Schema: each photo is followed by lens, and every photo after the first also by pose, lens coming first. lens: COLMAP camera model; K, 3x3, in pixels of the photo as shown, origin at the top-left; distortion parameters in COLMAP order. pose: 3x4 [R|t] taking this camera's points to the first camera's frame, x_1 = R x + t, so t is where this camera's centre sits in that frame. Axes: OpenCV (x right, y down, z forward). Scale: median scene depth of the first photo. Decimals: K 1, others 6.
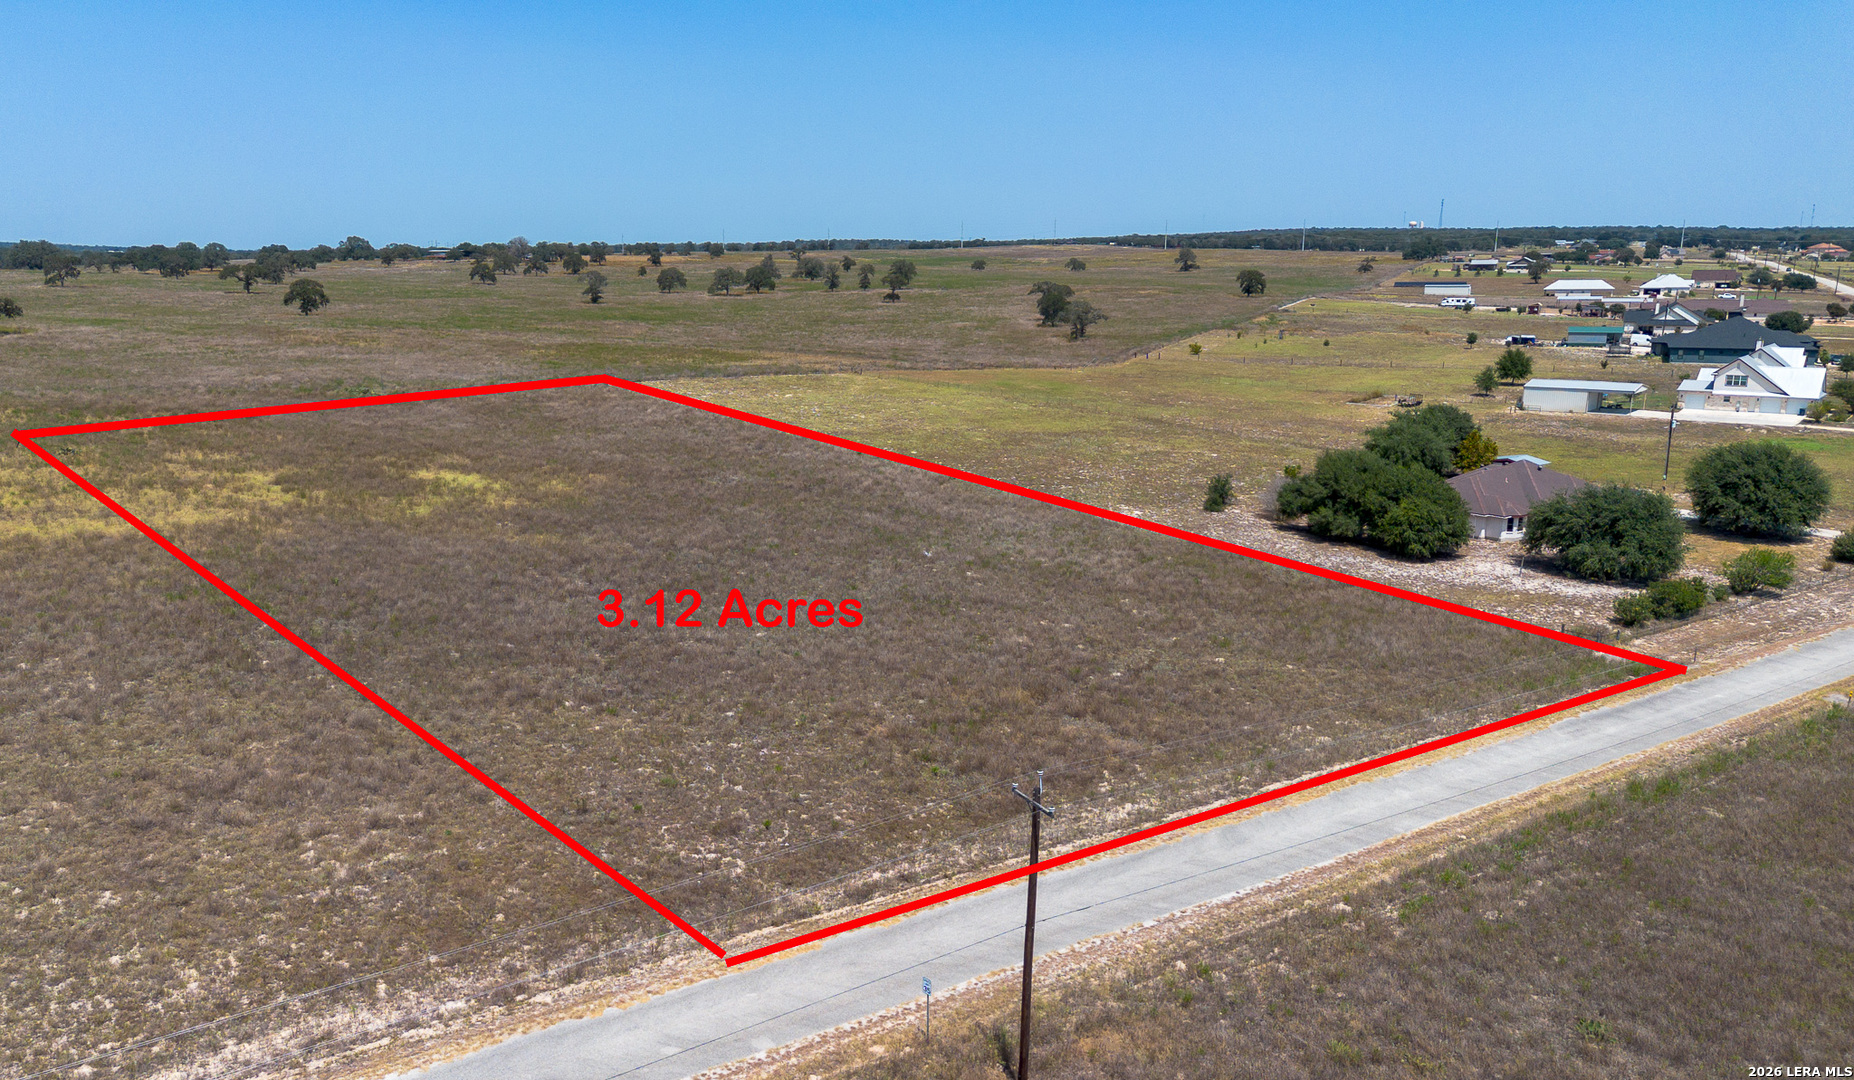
lens RADIAL K [[1460.4, 0, 814.4], [0, 1460.4, 603.2], [0, 0, 1]] dist [0.079377, -0.048729]
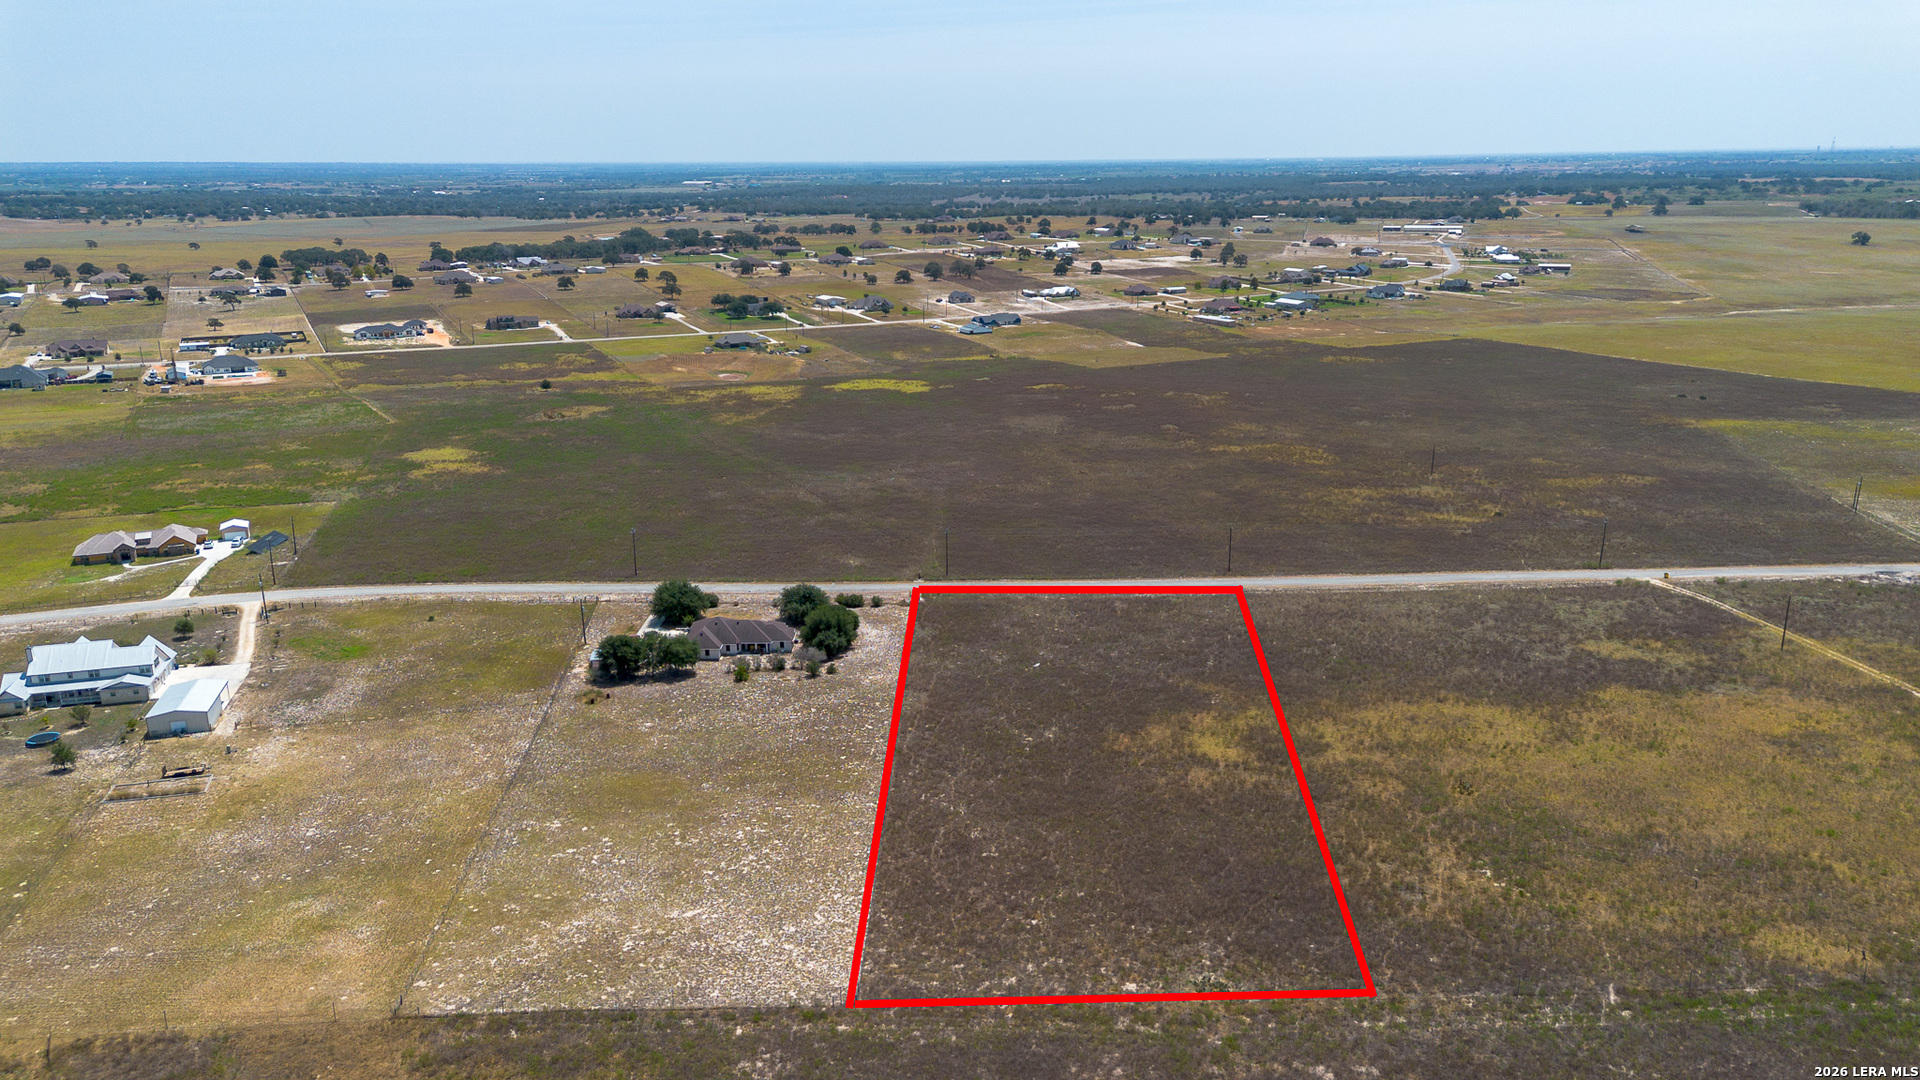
lens RADIAL K [[1357.0, 0, 958.3], [0, 1357.0, 550.9], [0, 0, 1]] dist [0.080481, -0.049476]
pose [[-0.821497, -0.149485, 0.550270, -0.857647], [0.145145, 0.878419, 0.455316, -1.054674], [-0.551431, 0.453910, -0.699921, 2.260809]]
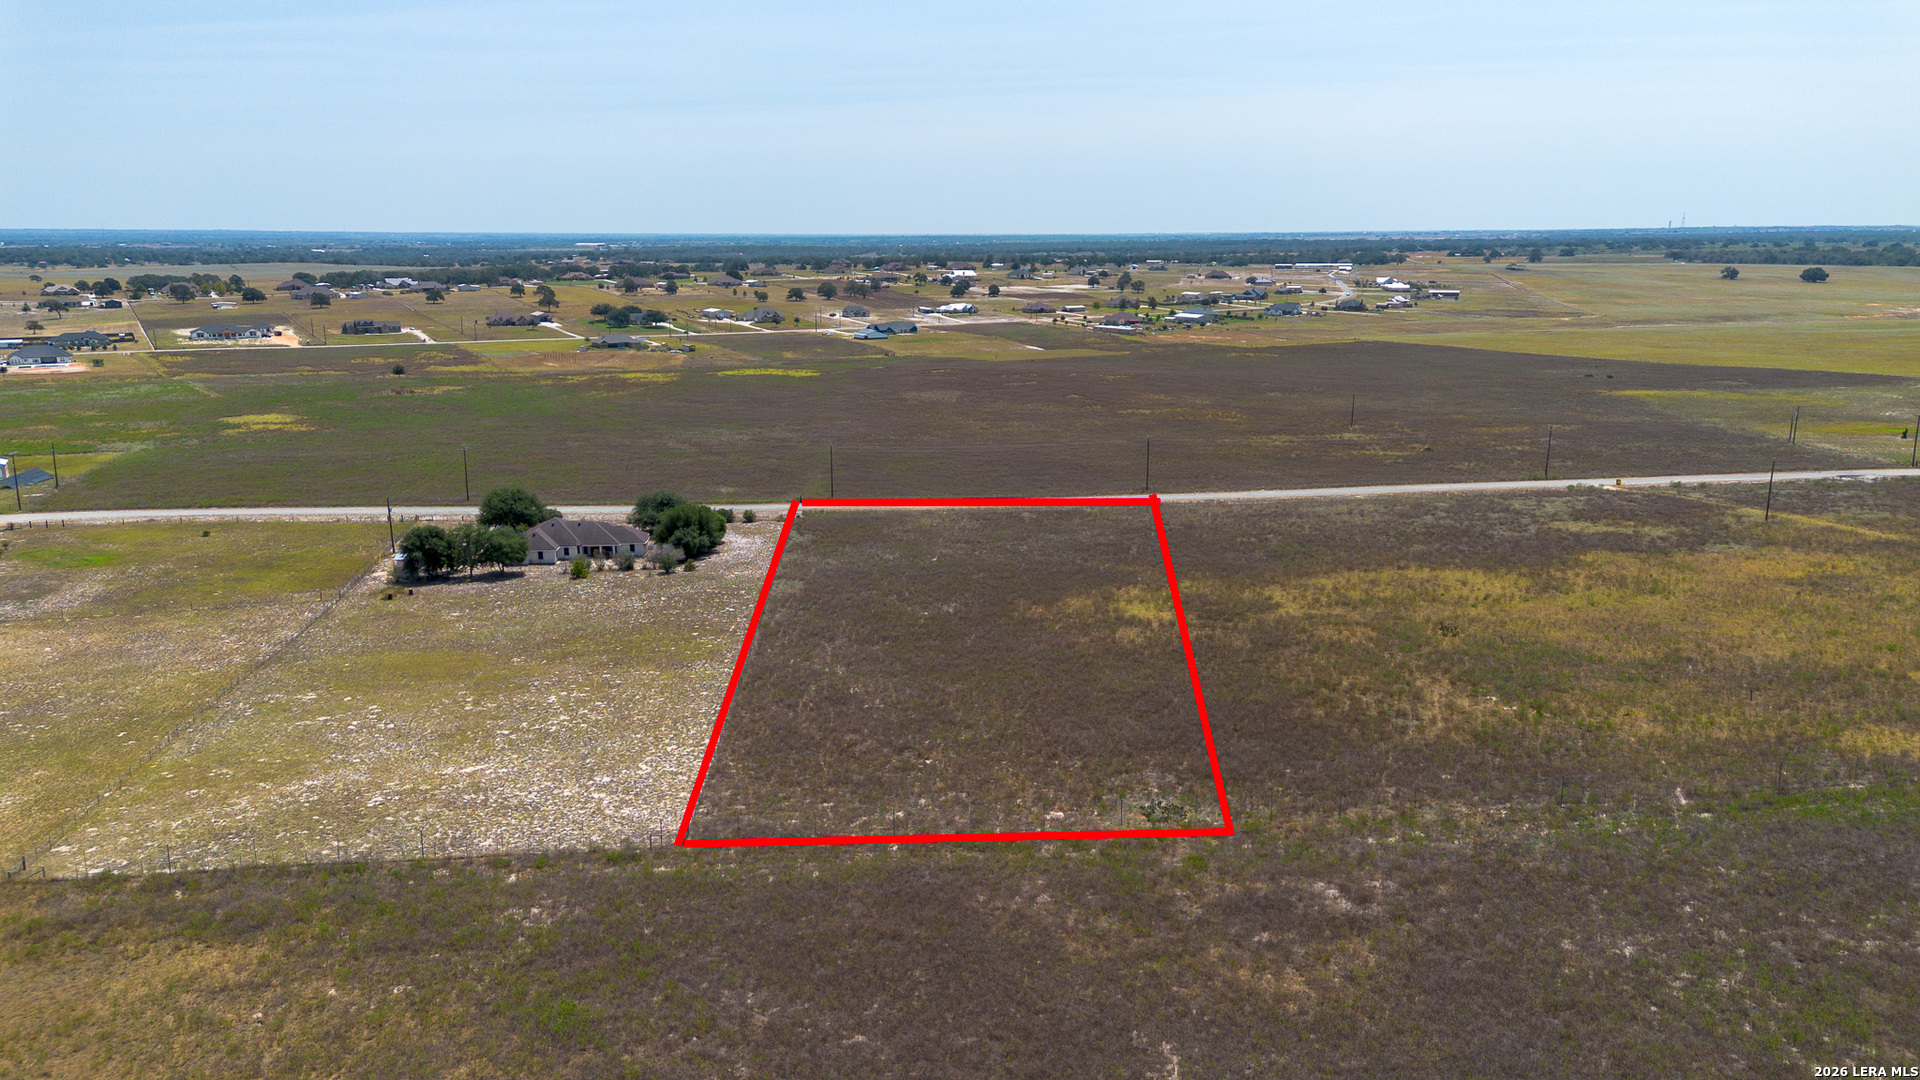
lens RADIAL K [[1357.0, 0, 957.9], [0, 1357.0, 550.2], [0, 0, 1]] dist [0.080481, -0.049476]
pose [[-0.860811, -0.110974, 0.496678, -0.756476], [0.126268, 0.898850, 0.419672, -0.720494], [-0.493012, 0.423973, -0.759728, 2.157459]]
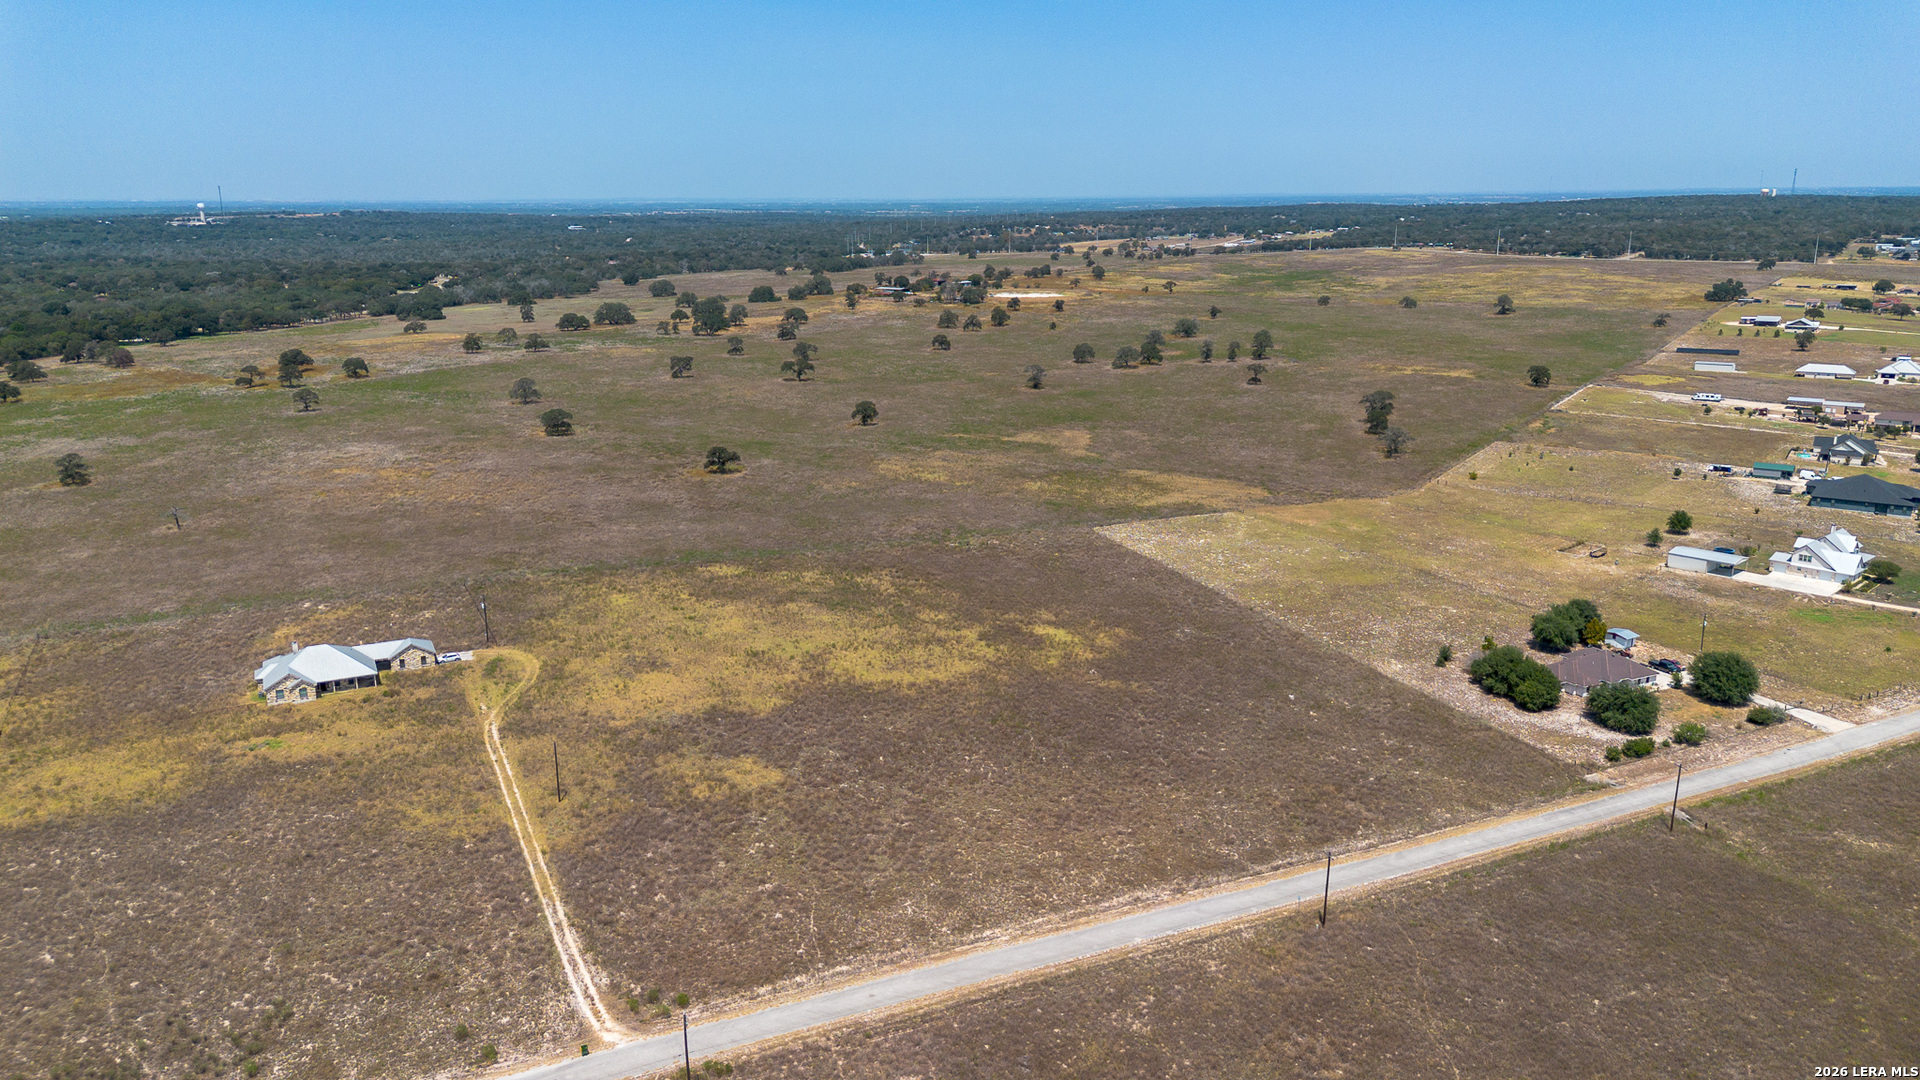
lens RADIAL K [[1357.0, 0, 955.1], [0, 1357.0, 552.8], [0, 0, 1]] dist [0.080481, -0.049476]
pose [[0.989142, 0.034371, -0.142886, -0.125471], [-0.031342, 0.999235, 0.023394, -0.262298], [0.143580, -0.018662, 0.989463, -1.001070]]
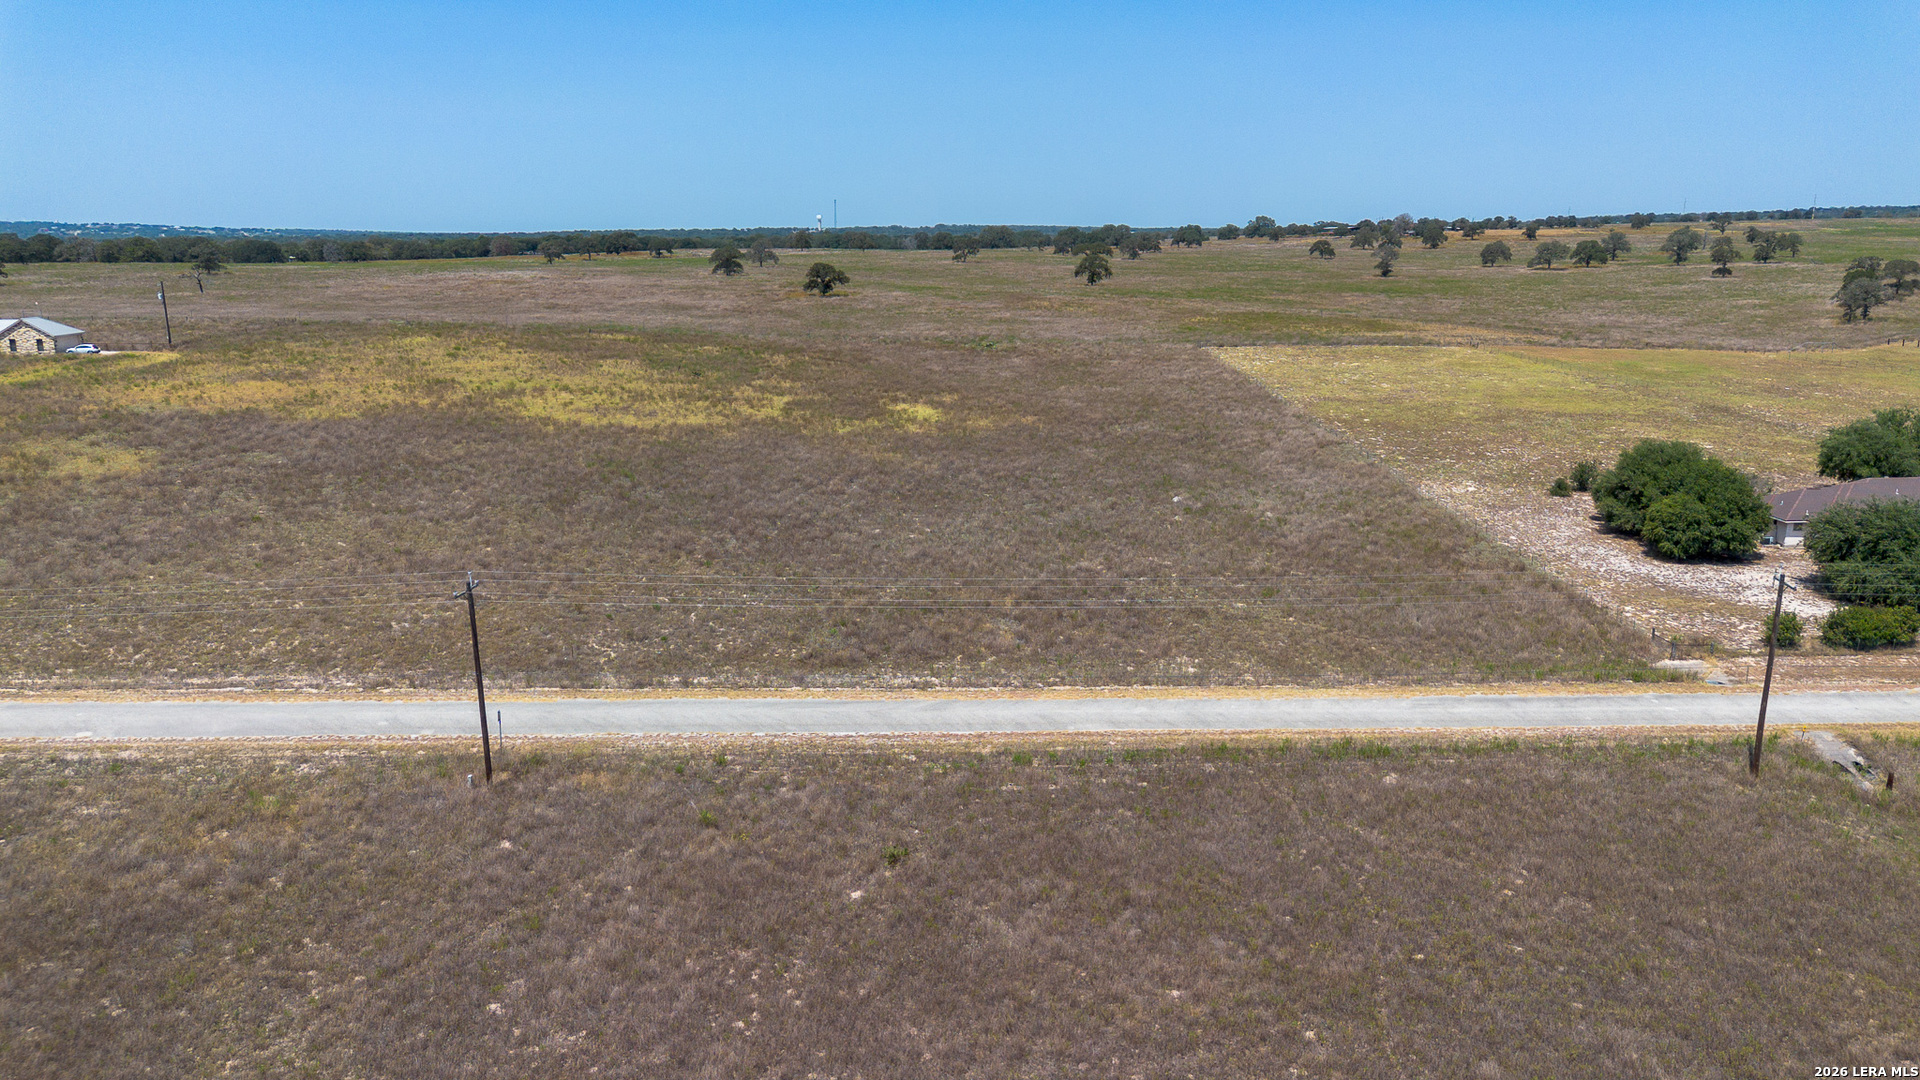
lens RADIAL K [[1357.0, 0, 954.7], [0, 1357.0, 548.1], [0, 0, 1]] dist [0.080481, -0.049476]
pose [[0.841391, 0.121406, -0.526614, 0.465968], [-0.123702, 0.991835, 0.031015, -0.007053], [0.526079, 0.039047, 0.849539, 0.007378]]
